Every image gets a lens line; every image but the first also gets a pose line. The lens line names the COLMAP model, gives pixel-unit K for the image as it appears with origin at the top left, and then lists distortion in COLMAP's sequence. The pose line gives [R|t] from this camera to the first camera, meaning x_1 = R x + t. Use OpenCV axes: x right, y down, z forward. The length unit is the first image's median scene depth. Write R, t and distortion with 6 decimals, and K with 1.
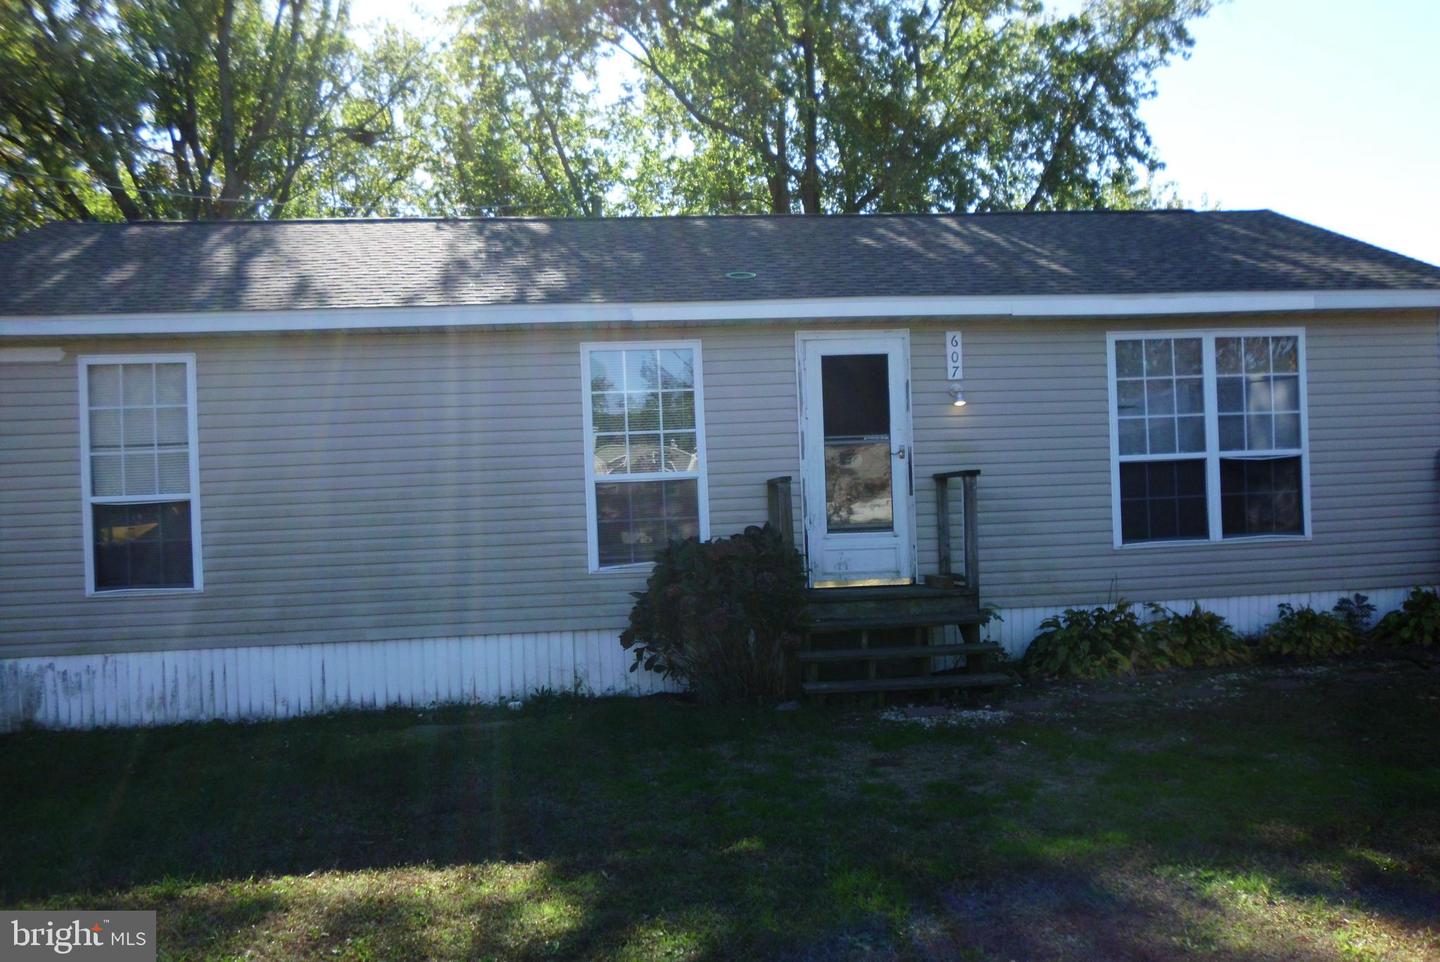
lens RADIAL K [[1185.6, 0, 720.5], [0, 1185.6, 503.4], [0, 0, 1]] dist [-0.037359, 0.039977]
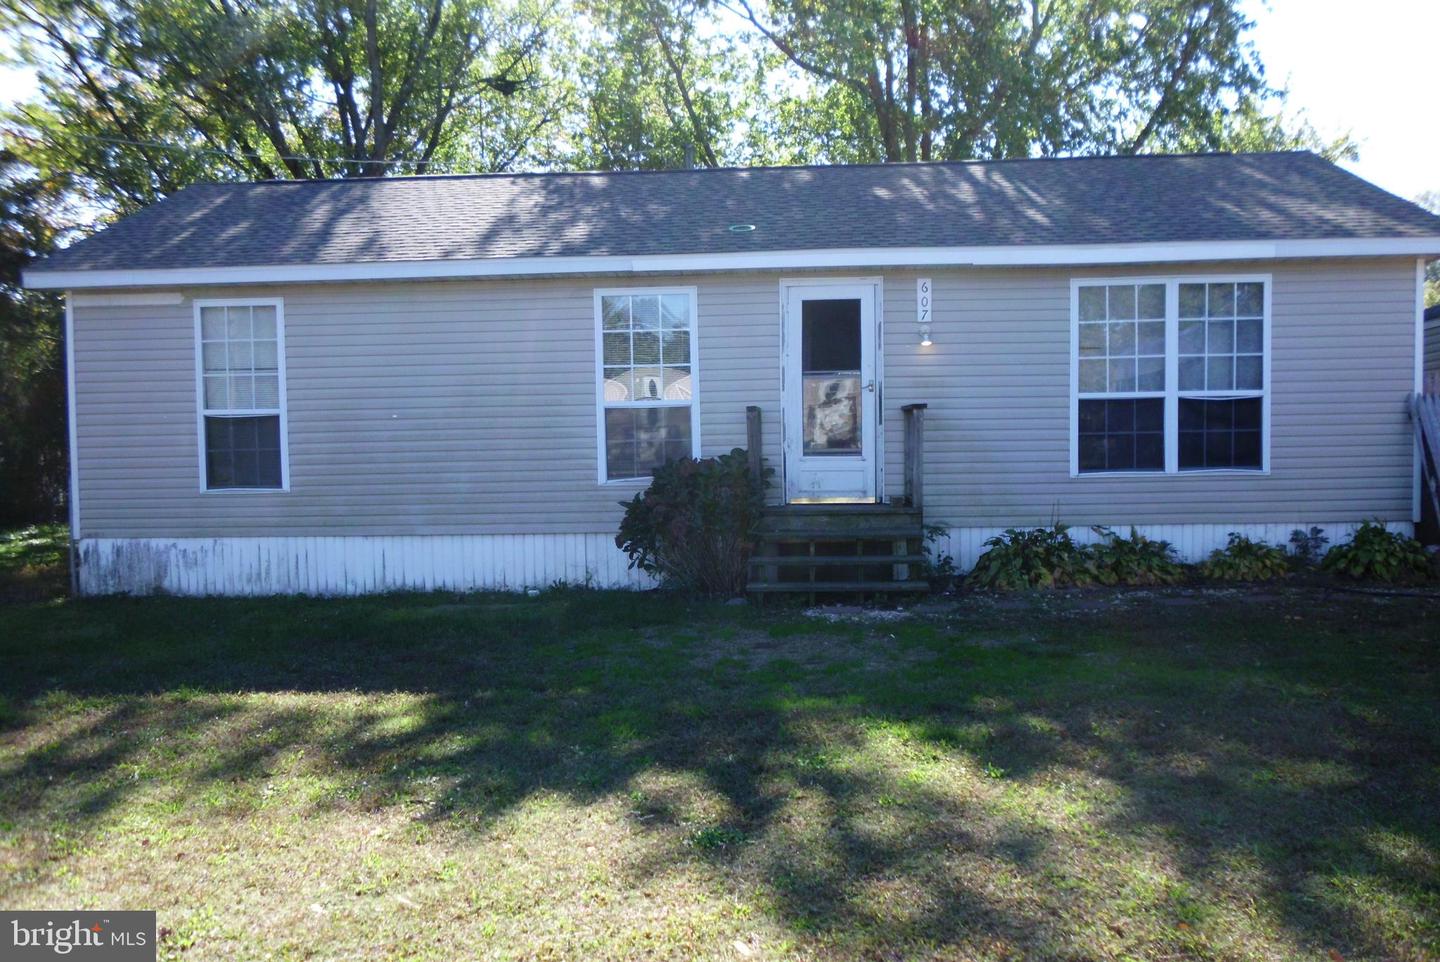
lens RADIAL K [[1165.1, 0, 720.0], [0, 1165.1, 481.0], [0, 0, 1]] dist [-0.082945, 0.199187]
pose [[0.987176, 0.029033, -0.156972, 0.186035], [-0.021237, 0.998467, 0.051121, -0.006646], [0.158216, -0.047132, 0.986279, -0.120510]]
